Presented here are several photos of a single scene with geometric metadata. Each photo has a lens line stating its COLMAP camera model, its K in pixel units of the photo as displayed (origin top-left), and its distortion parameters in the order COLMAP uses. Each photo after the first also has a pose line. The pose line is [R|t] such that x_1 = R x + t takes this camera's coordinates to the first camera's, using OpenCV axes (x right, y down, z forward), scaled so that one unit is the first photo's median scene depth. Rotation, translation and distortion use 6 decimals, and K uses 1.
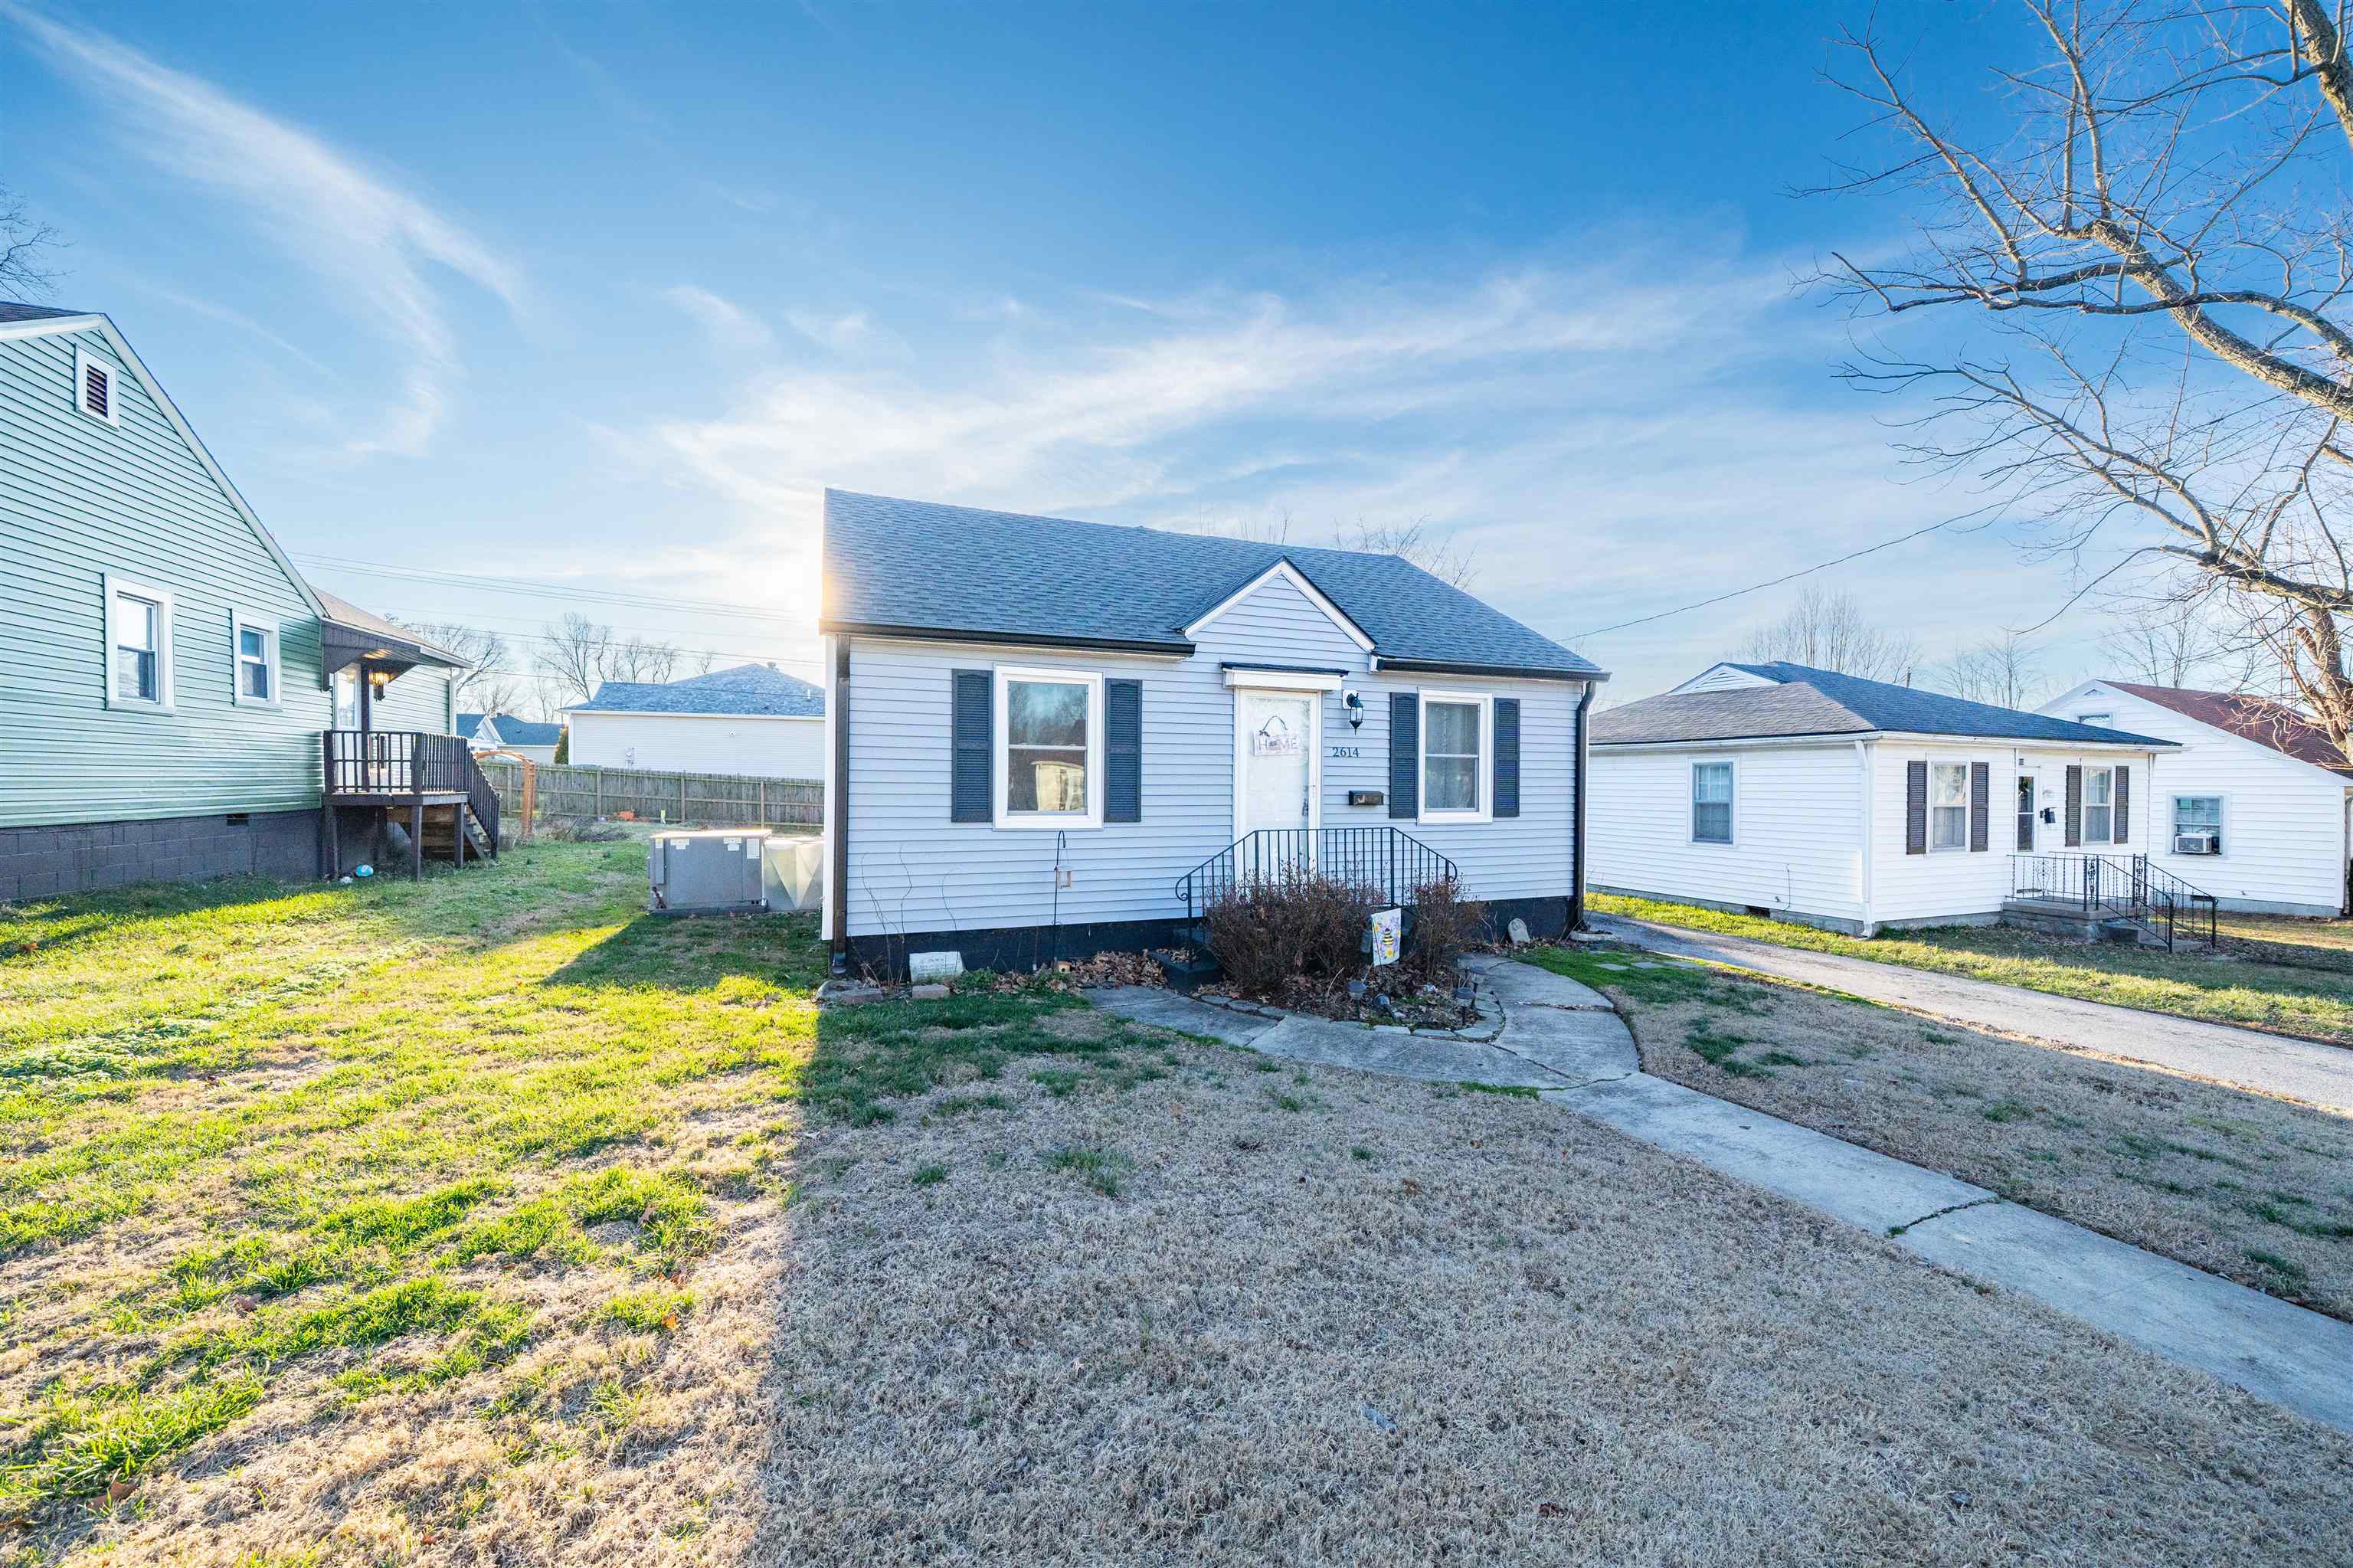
lens RADIAL K [[860.8, 0, 1175.6], [0, 860.8, 780.3], [0, 0, 1]] dist [0.002190, 0.000002]
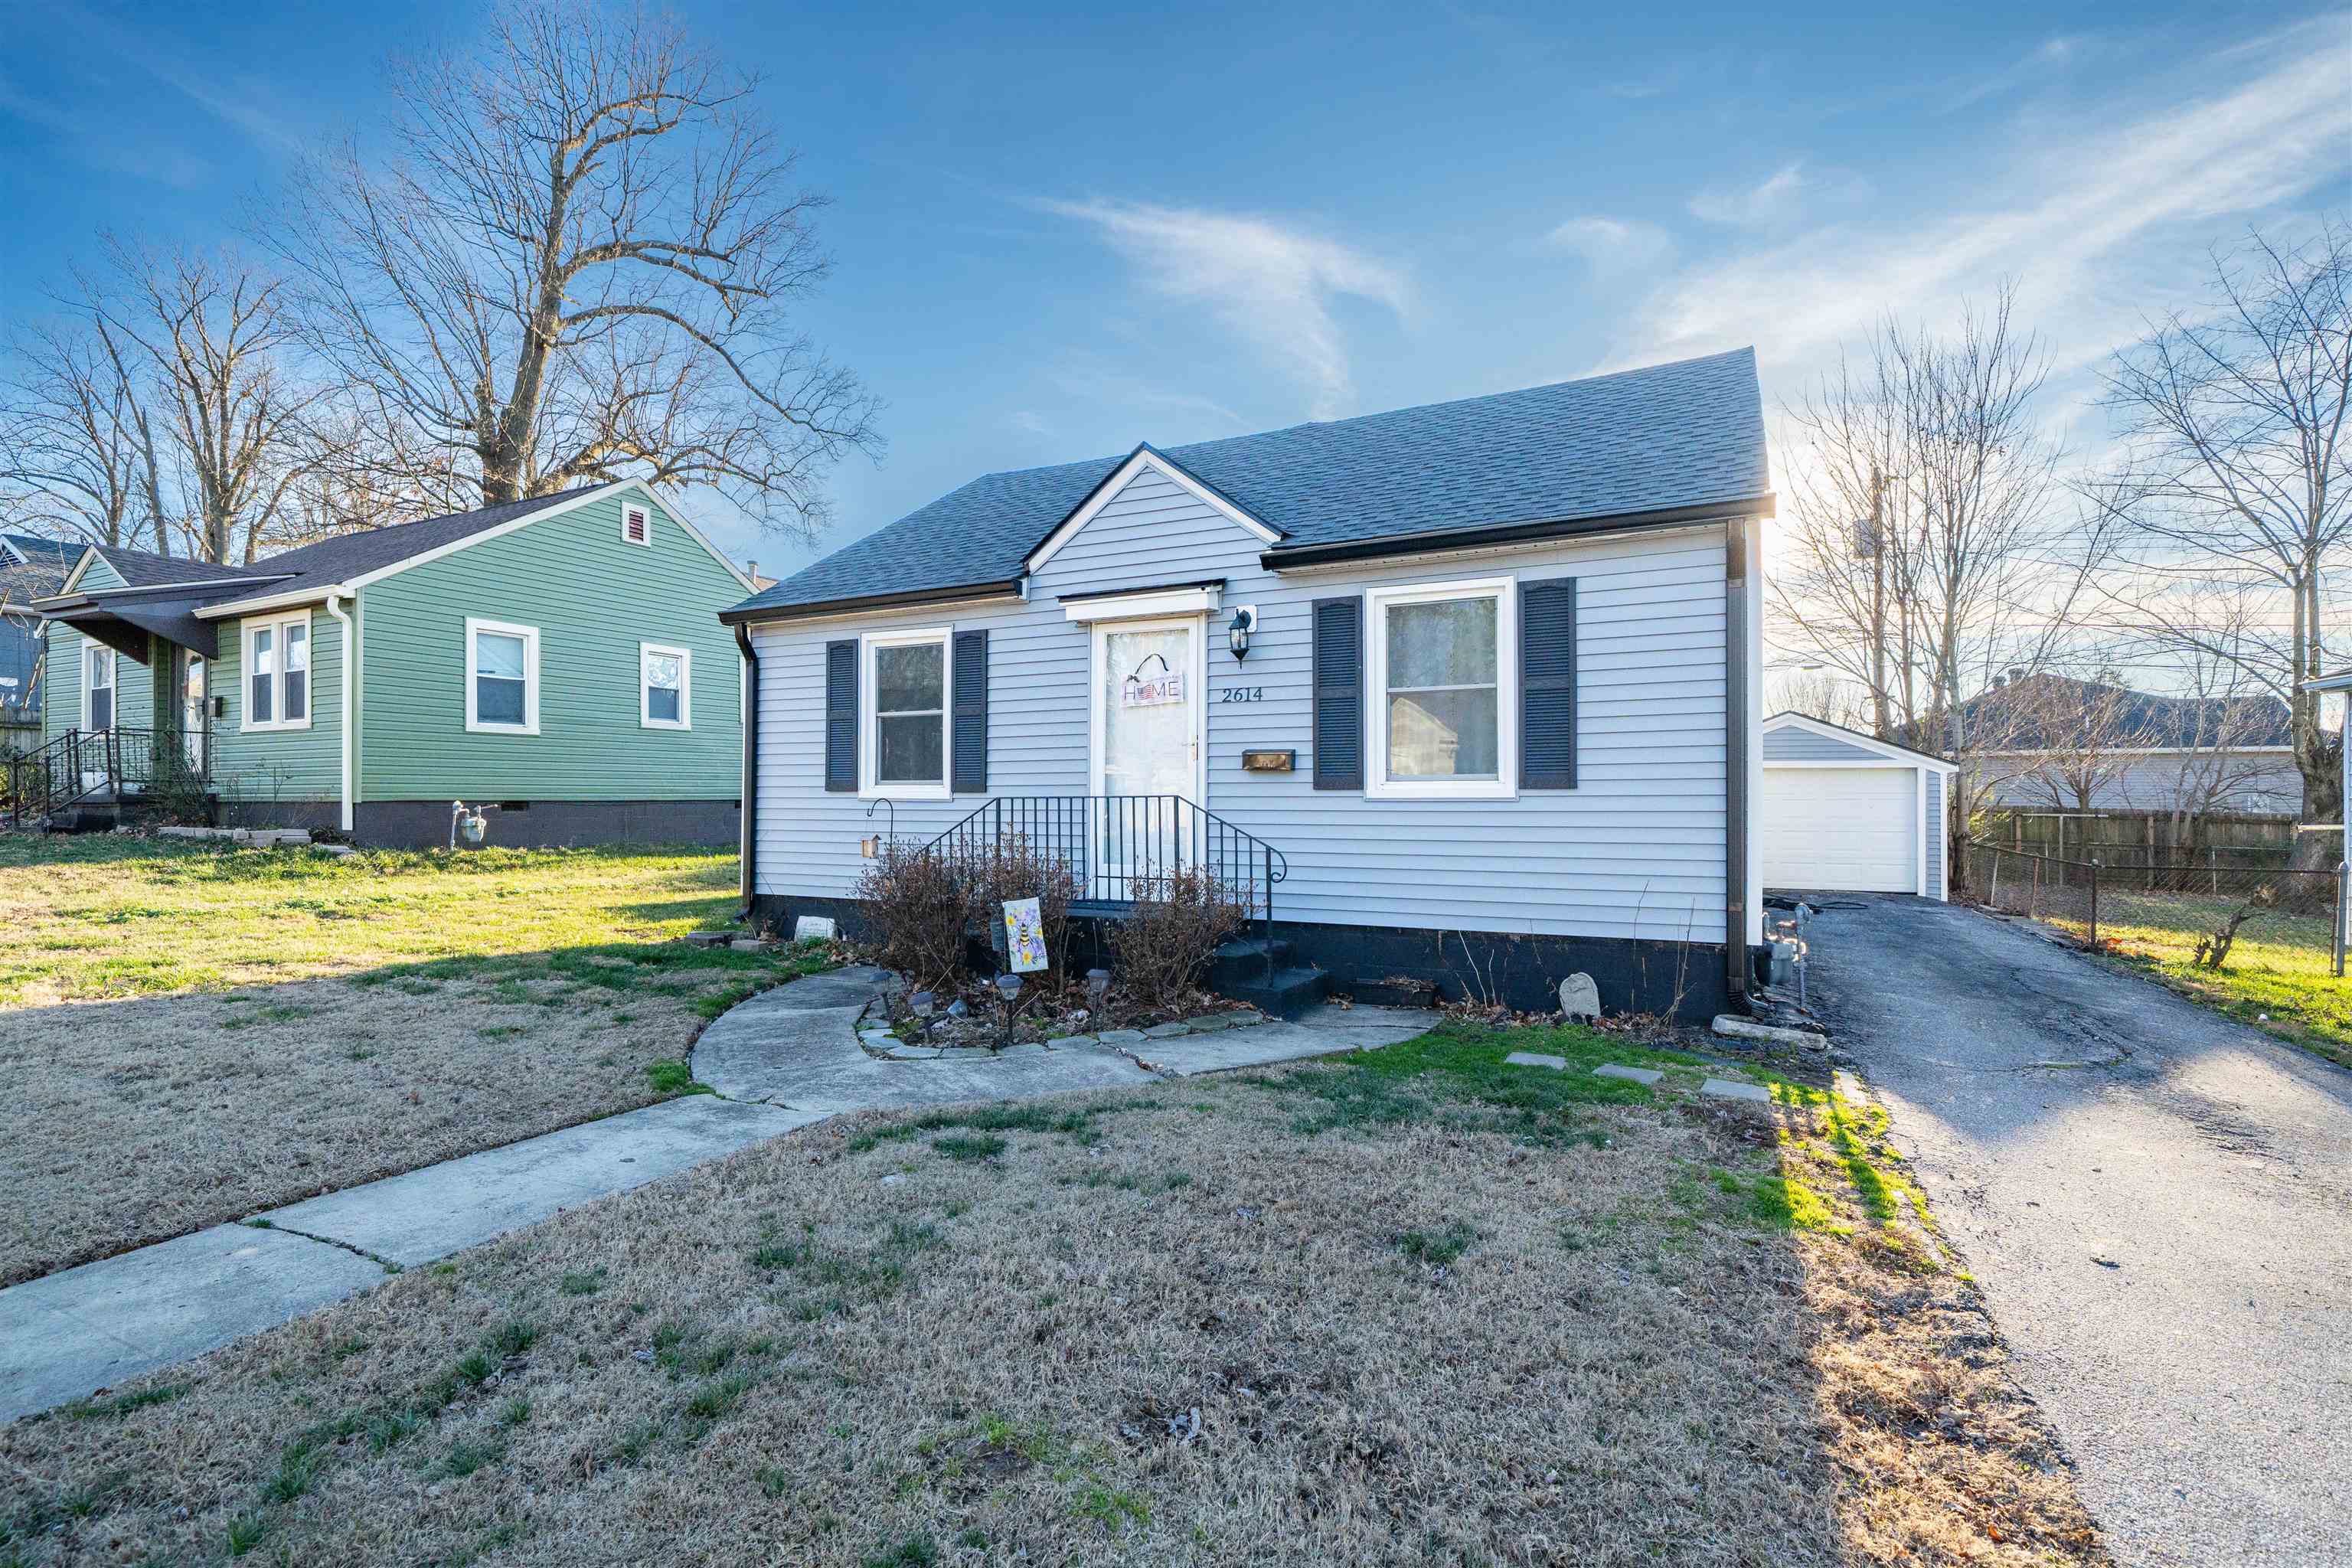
lens RADIAL K [[1100.4, 0, 1180.2], [0, 1100.4, 795.2], [0, 0, 1]] dist [-0.004638, -0.000312]
pose [[0.667713, -0.008317, -0.744372, 0.893603], [0.006079, 0.999965, -0.005720, 0.057415], [0.744394, -0.000706, 0.667740, 0.395445]]
